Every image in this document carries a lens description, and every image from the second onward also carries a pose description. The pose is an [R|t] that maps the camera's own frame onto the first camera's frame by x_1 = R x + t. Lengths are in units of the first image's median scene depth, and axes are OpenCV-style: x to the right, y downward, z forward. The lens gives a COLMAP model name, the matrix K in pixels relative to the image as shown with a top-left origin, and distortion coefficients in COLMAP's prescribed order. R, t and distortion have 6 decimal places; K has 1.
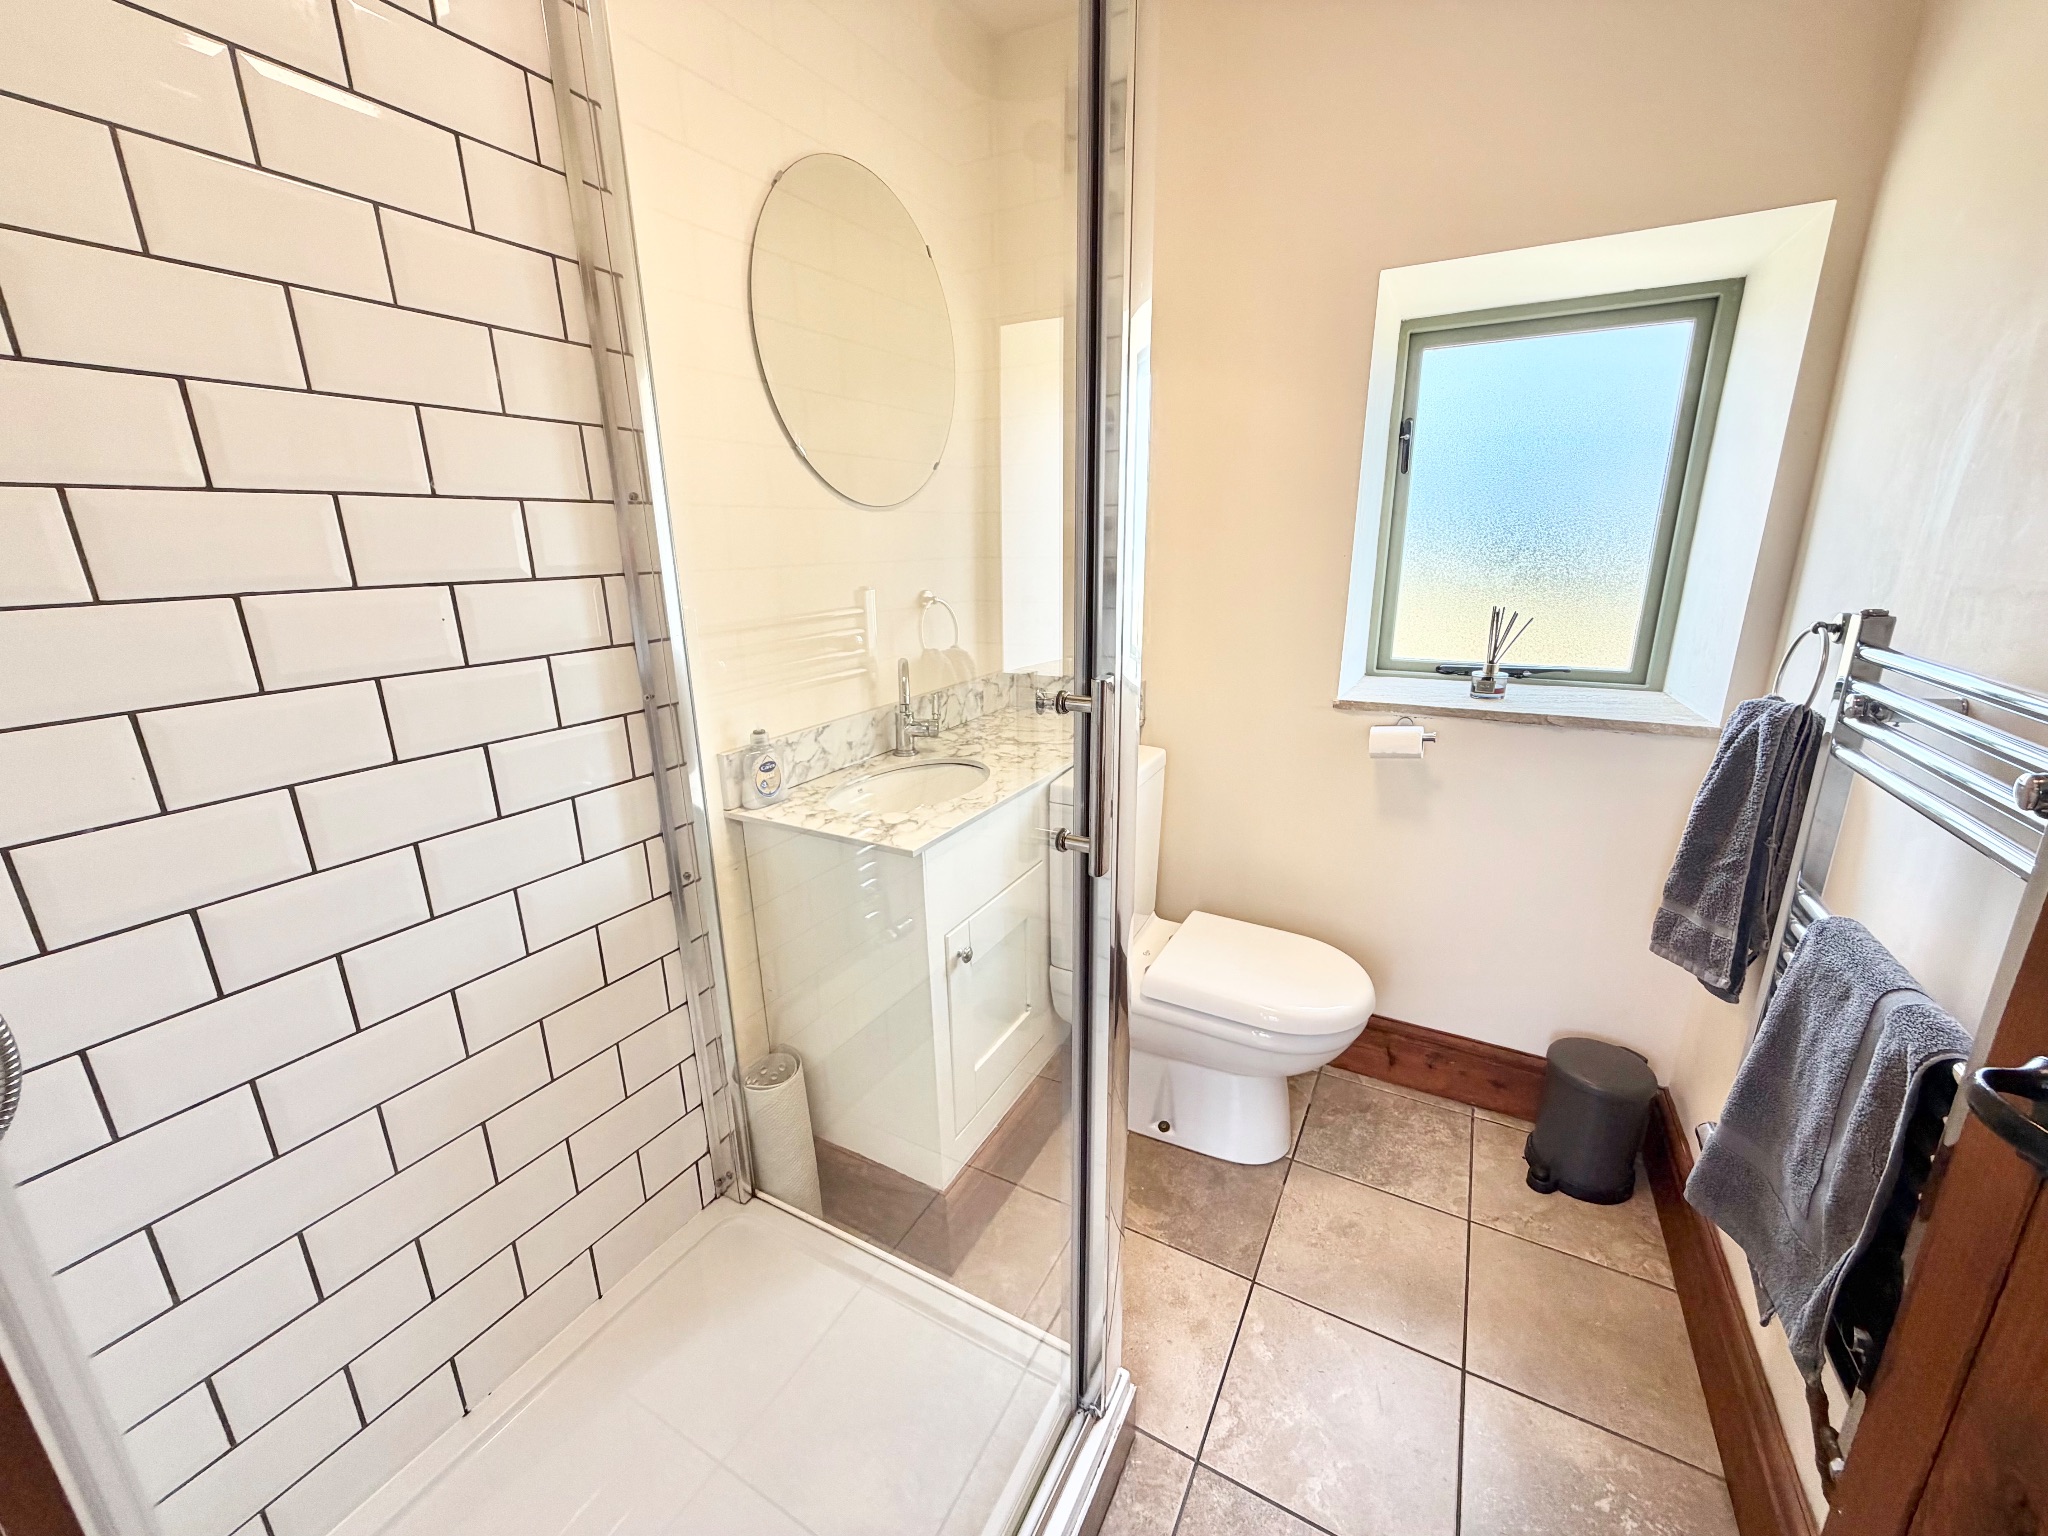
lens RADIAL K [[815.3, 0, 1018.7], [0, 815.3, 769.5], [0, 0, 1]] dist [0.001467, -0.000193]
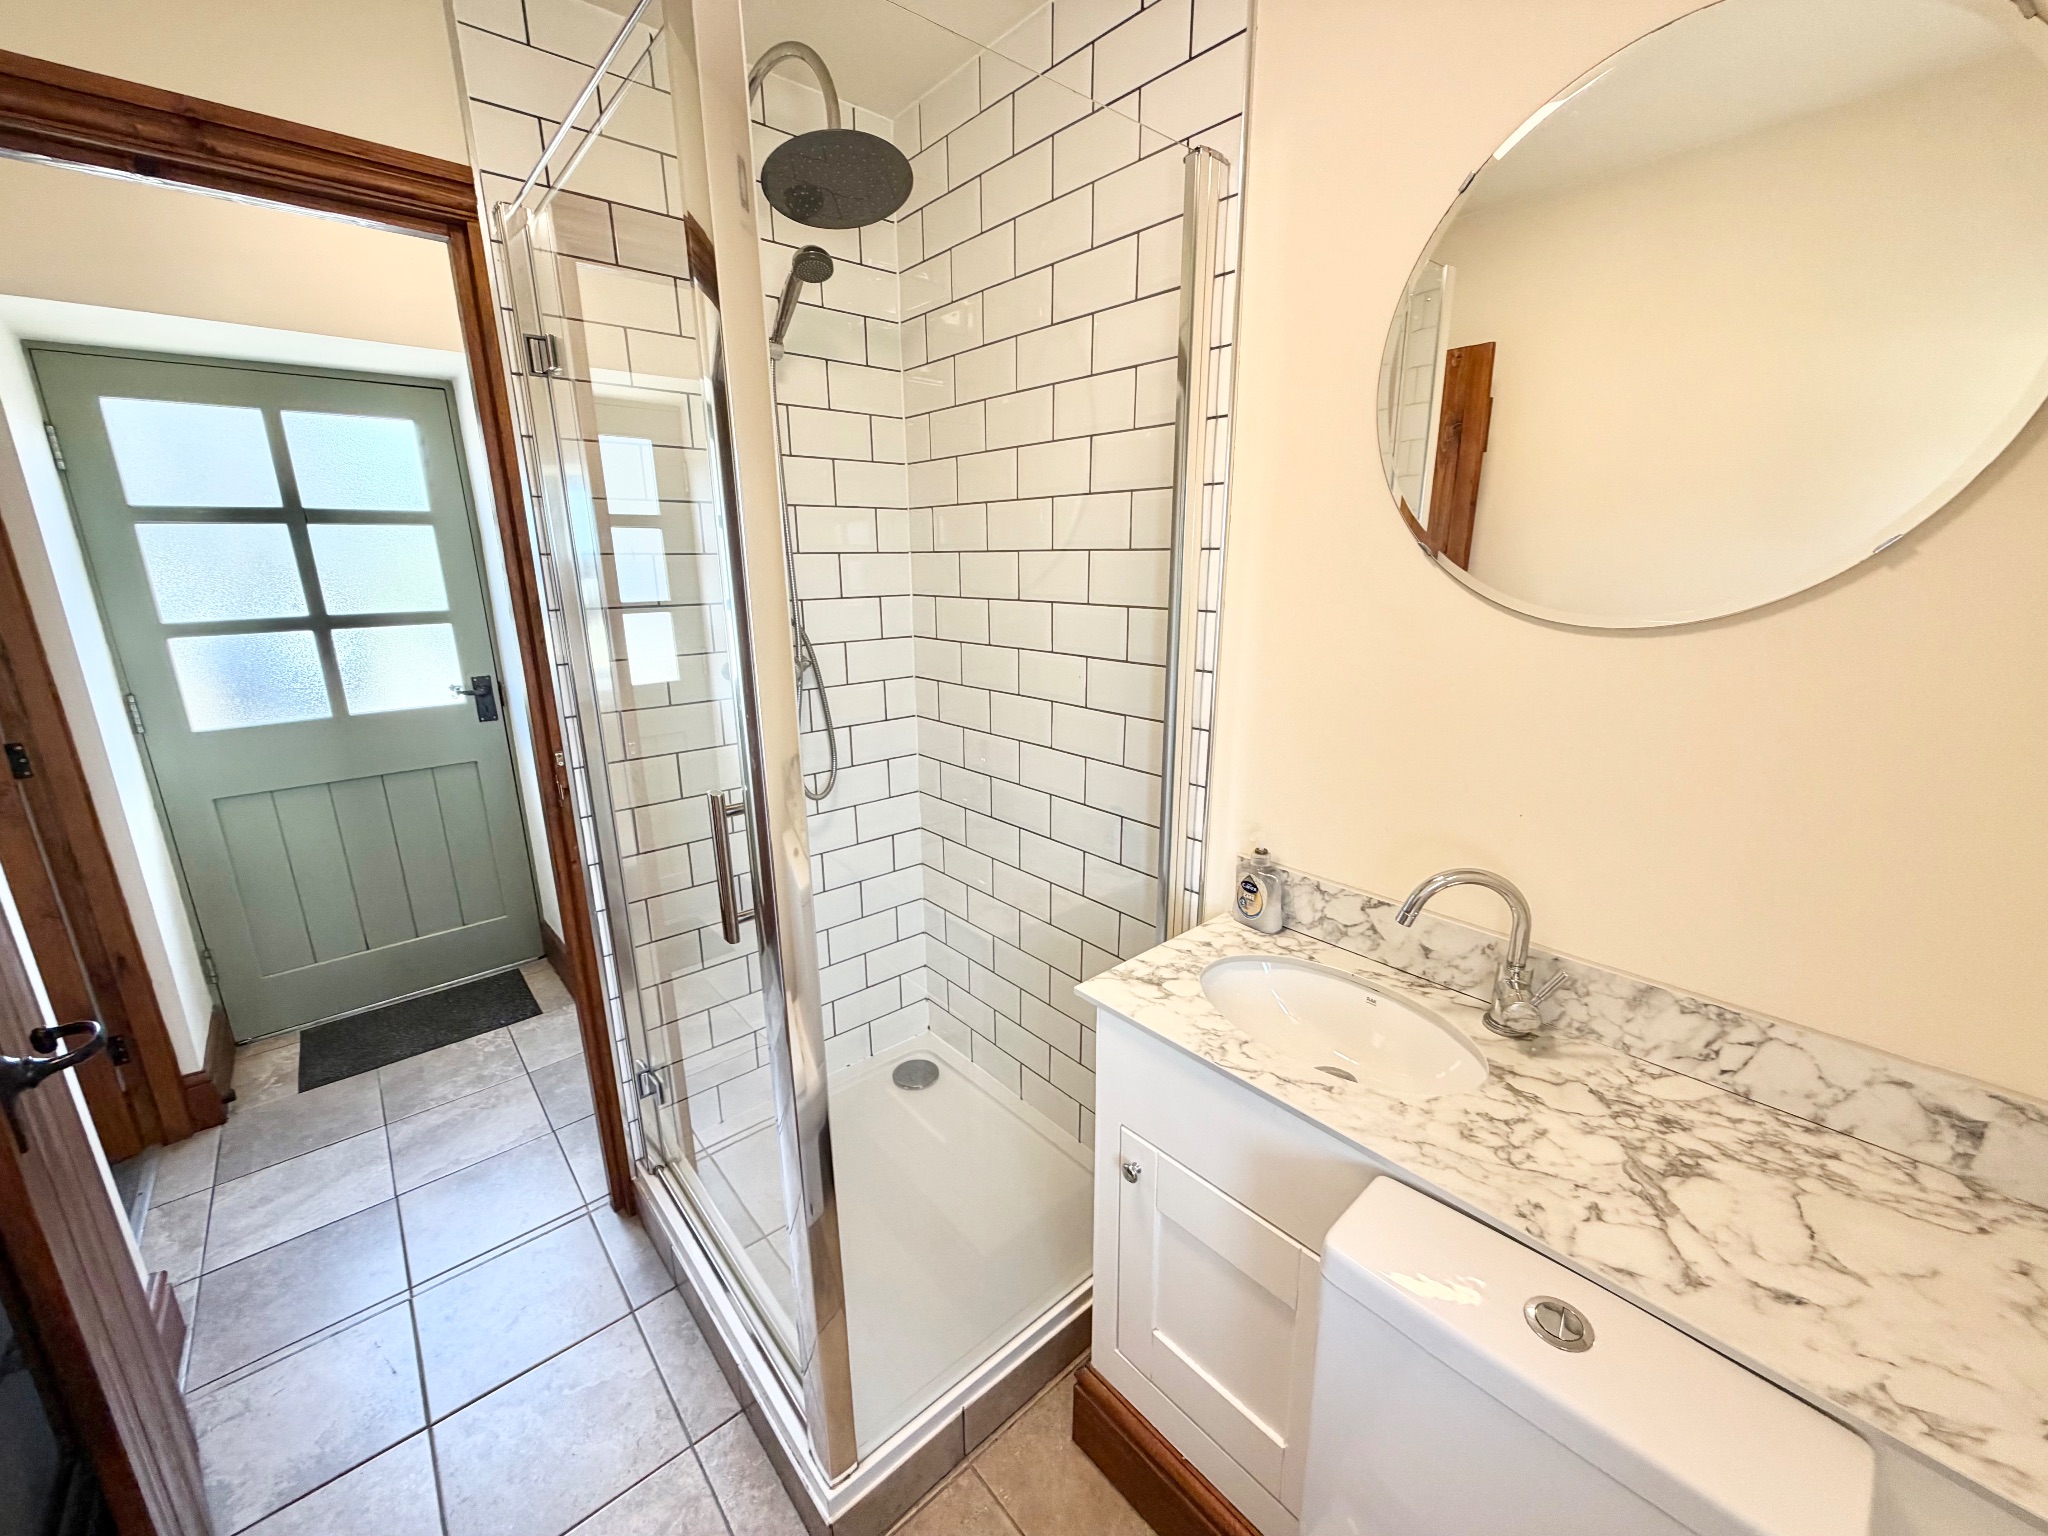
lens RADIAL K [[815.3, 0, 1018.7], [0, 815.3, 769.5], [0, 0, 1]] dist [0.001467, -0.000193]
pose [[-0.345225, 0.257553, -0.902489, 0.549606], [-0.247496, 0.902587, 0.352254, -0.359614], [0.905299, 0.344969, -0.247852, 0.868966]]
